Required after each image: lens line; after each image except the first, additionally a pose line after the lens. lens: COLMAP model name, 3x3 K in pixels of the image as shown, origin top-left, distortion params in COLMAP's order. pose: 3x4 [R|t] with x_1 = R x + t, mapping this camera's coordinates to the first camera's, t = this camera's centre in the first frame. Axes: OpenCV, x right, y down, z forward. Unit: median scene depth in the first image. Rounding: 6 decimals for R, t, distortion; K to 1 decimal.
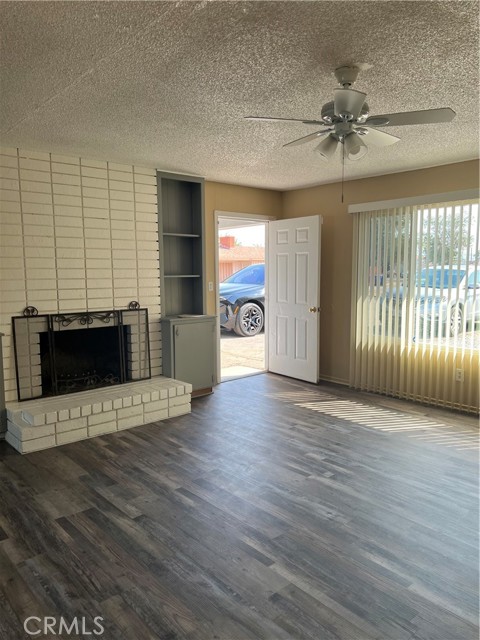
lens RADIAL K [[482.6, 0, 240.0], [0, 482.6, 320.0], [0, 0, 1]] dist [-0.018258, -0.005877]
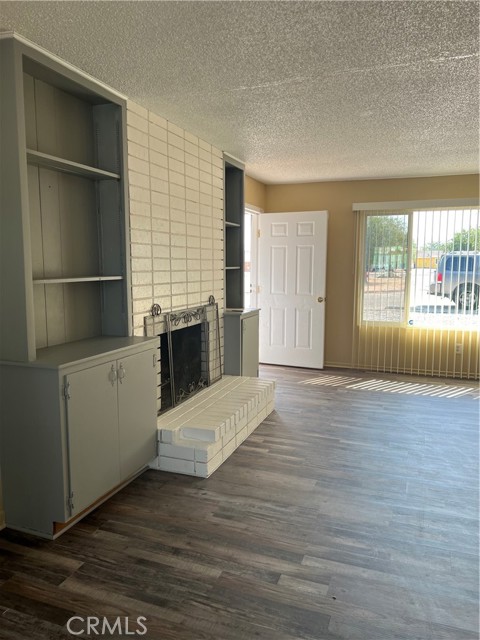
lens RADIAL K [[484.2, 0, 240.0], [0, 484.2, 320.0], [0, 0, 1]] dist [0.026679, -0.000392]
pose [[0.883345, -0.048070, 0.466251, -0.682564], [0.041161, 0.998840, 0.024997, -0.014923], [-0.466912, -0.002889, 0.884299, 0.187888]]
